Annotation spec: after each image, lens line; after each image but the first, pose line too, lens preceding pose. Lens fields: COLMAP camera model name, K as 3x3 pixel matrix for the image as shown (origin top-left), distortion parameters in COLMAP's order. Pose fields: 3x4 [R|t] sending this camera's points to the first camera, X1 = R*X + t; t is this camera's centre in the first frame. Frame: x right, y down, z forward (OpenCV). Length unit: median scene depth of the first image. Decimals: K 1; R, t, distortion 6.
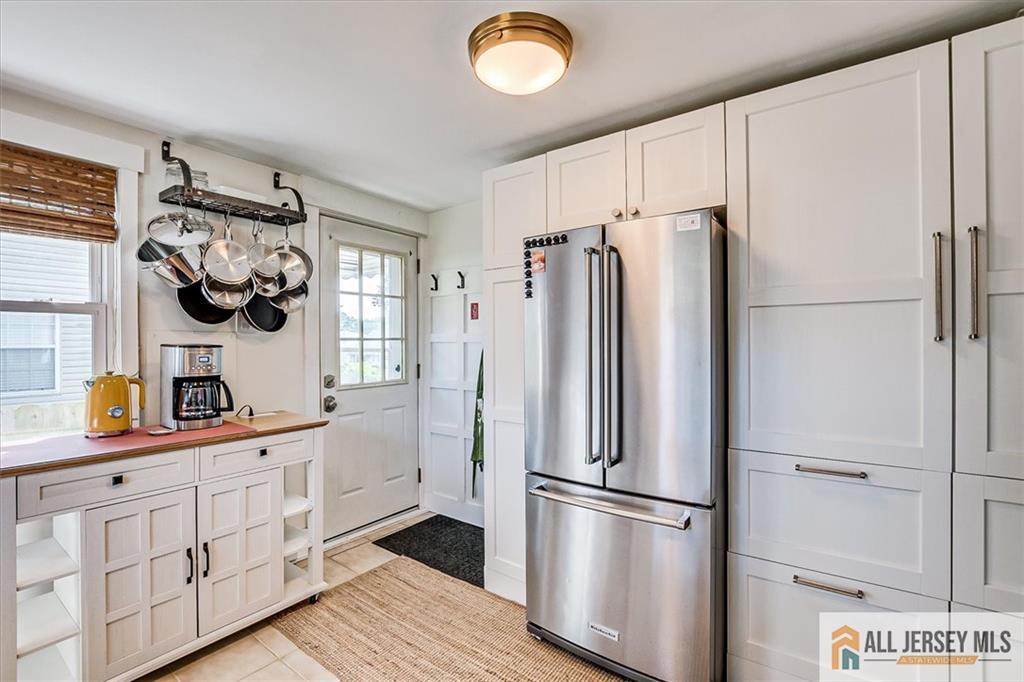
lens RADIAL K [[461.7, 0, 512.0], [0, 461.7, 341.0], [0, 0, 1]] dist [-0.027626, 0.000053]
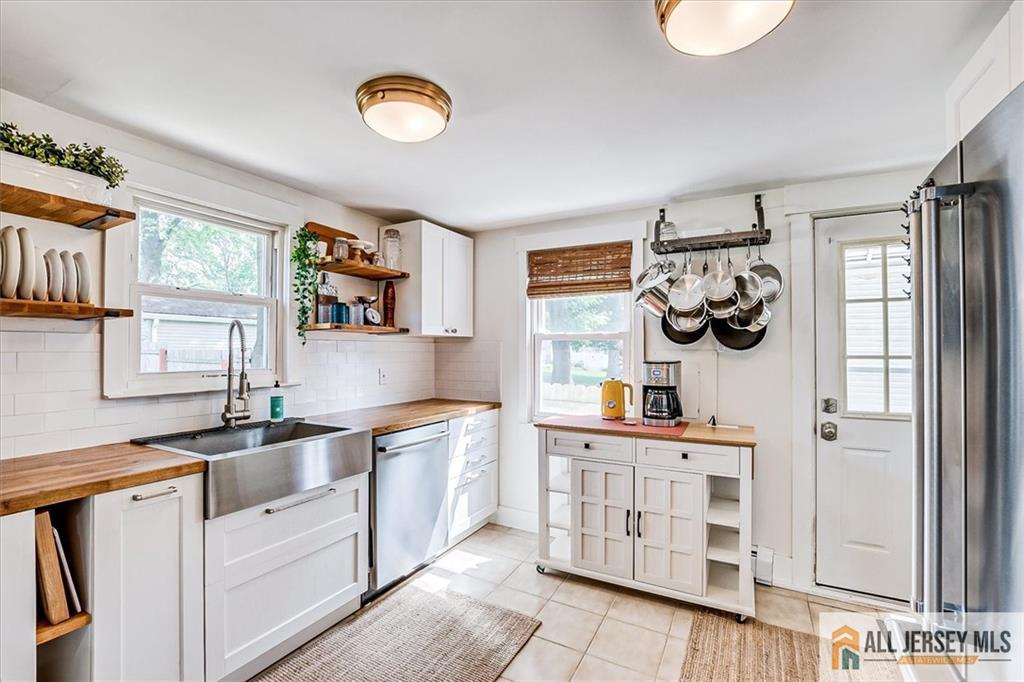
lens RADIAL K [[448.1, 0, 506.2], [0, 448.1, 343.6], [0, 0, 1]] dist [-0.019272, 0.001041]
pose [[0.124826, -0.015635, -0.992055, 0.485518], [-0.001479, 0.999872, -0.015945, -0.019865], [0.992178, 0.003458, 0.124787, 0.379241]]
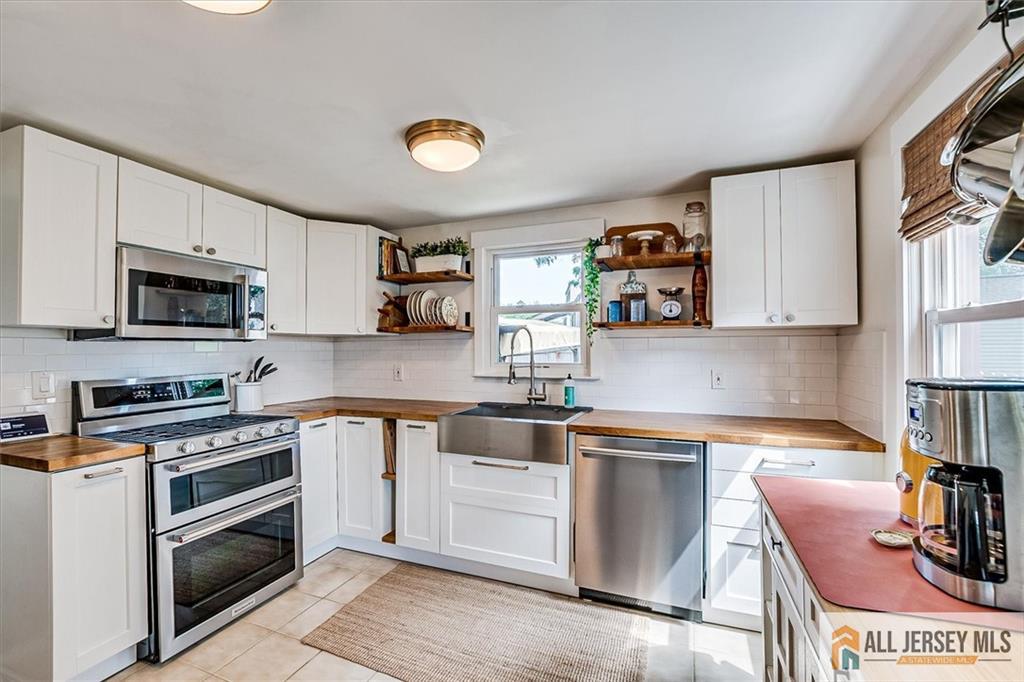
lens RADIAL K [[448.1, 0, 506.2], [0, 448.1, 343.6], [0, 0, 1]] dist [-0.019272, 0.001041]
pose [[-0.972728, 0.002744, -0.231933, -0.205571], [0.003814, 0.999984, -0.004165, -0.029556], [0.231918, -0.004936, -0.972723, 1.225952]]
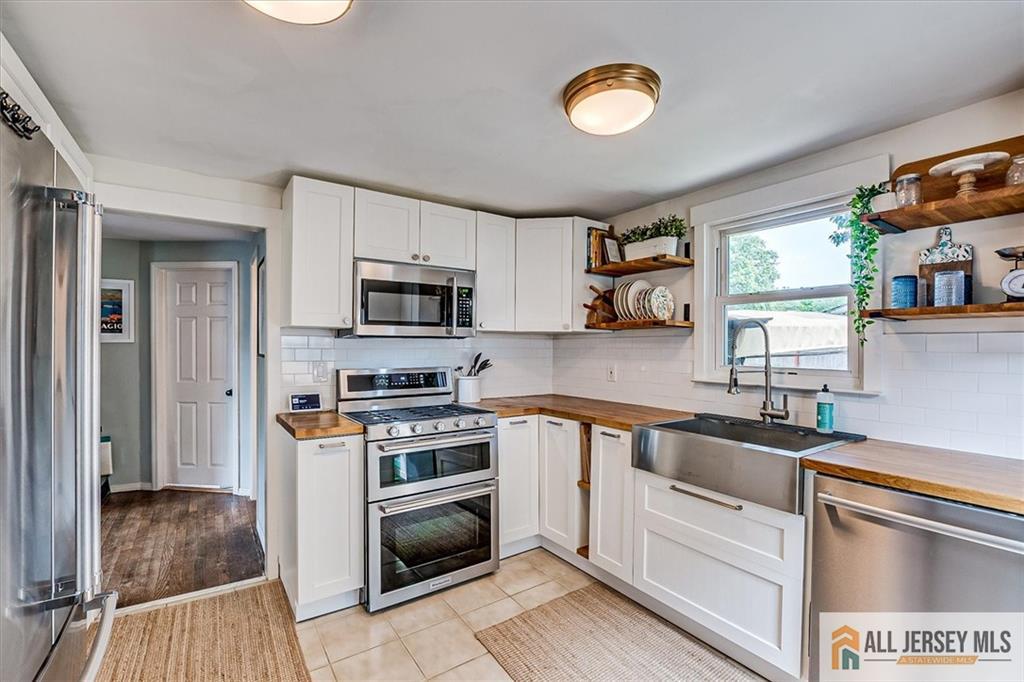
lens RADIAL K [[448.1, 0, 506.2], [0, 448.1, 343.6], [0, 0, 1]] dist [-0.019272, 0.001041]
pose [[-0.938035, -0.002292, 0.346534, -0.395324], [-0.002607, 0.999997, -0.000443, -0.028348], [-0.346531, -0.001318, -0.938037, 1.076885]]
